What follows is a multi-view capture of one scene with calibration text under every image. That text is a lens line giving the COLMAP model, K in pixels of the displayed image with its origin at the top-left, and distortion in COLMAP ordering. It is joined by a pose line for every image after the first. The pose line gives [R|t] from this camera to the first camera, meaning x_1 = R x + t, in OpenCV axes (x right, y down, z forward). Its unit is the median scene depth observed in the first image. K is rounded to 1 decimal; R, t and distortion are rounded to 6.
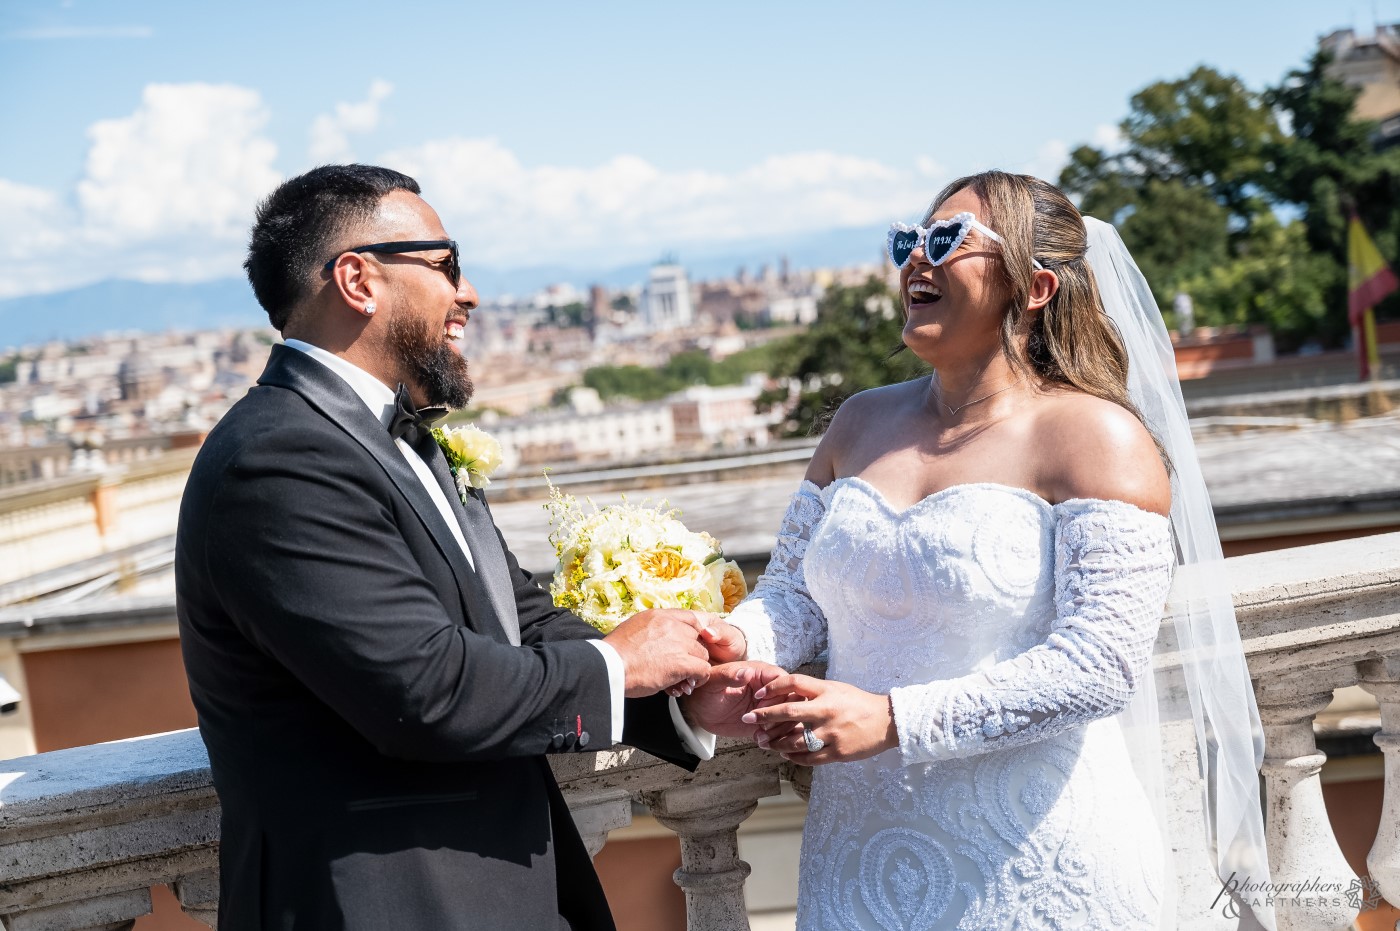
lens RADIAL K [[2195.4, 0, 700.0], [0, 2195.4, 465.5], [0, 0, 1]] dist [-0.006785, 0.024418]
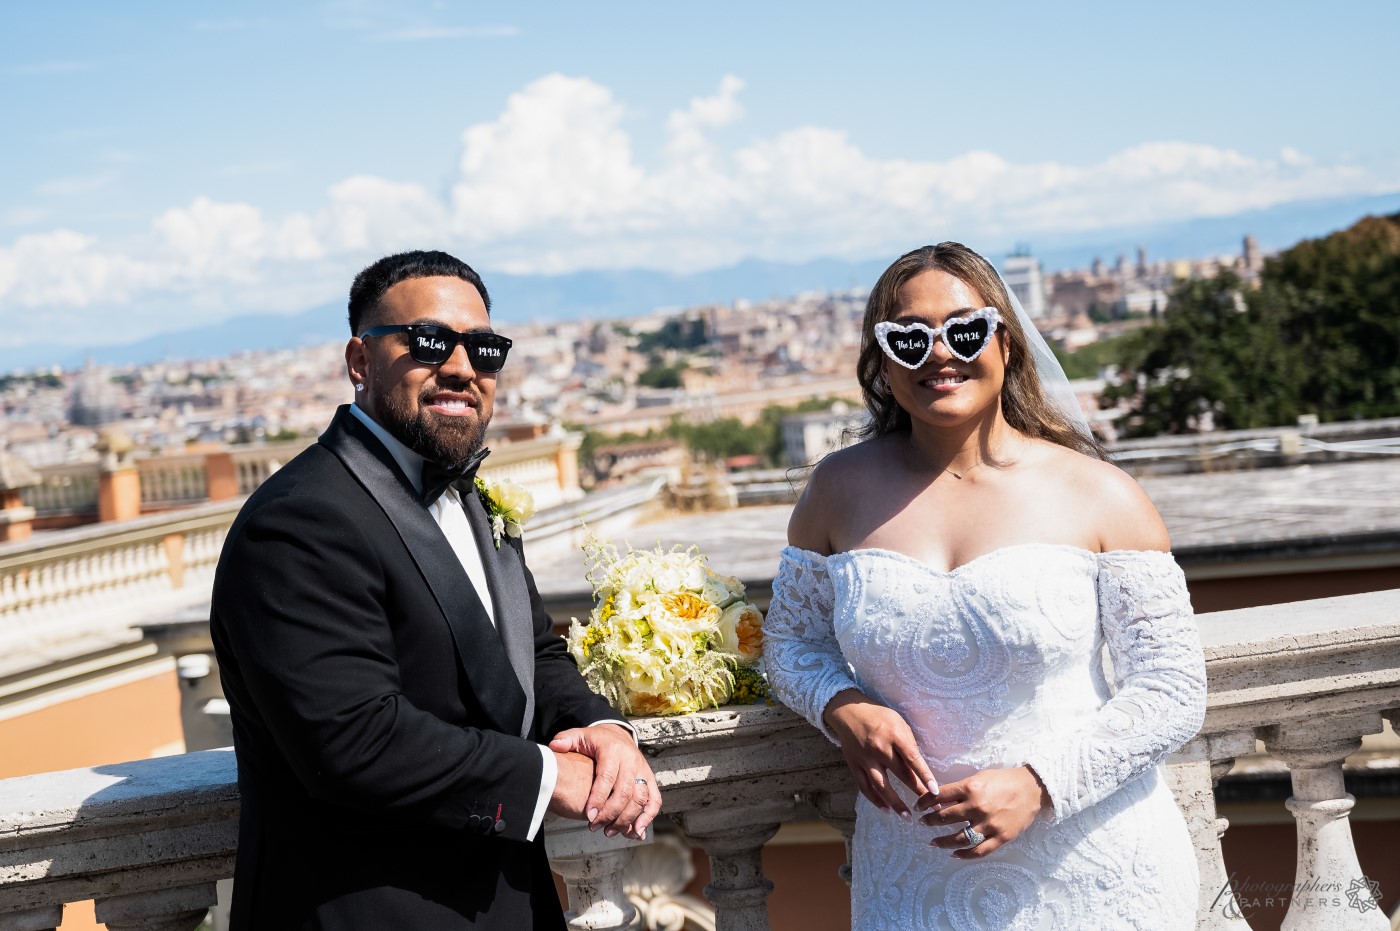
lens RADIAL K [[2195.4, 0, 700.0], [0, 2195.4, 465.5], [0, 0, 1]] dist [-0.006785, 0.024418]
pose [[0.986839, 0.012352, -0.161236, 0.146882], [-0.011623, 0.999918, 0.005463, -0.027278], [0.161291, -0.003517, 0.986901, -0.068390]]
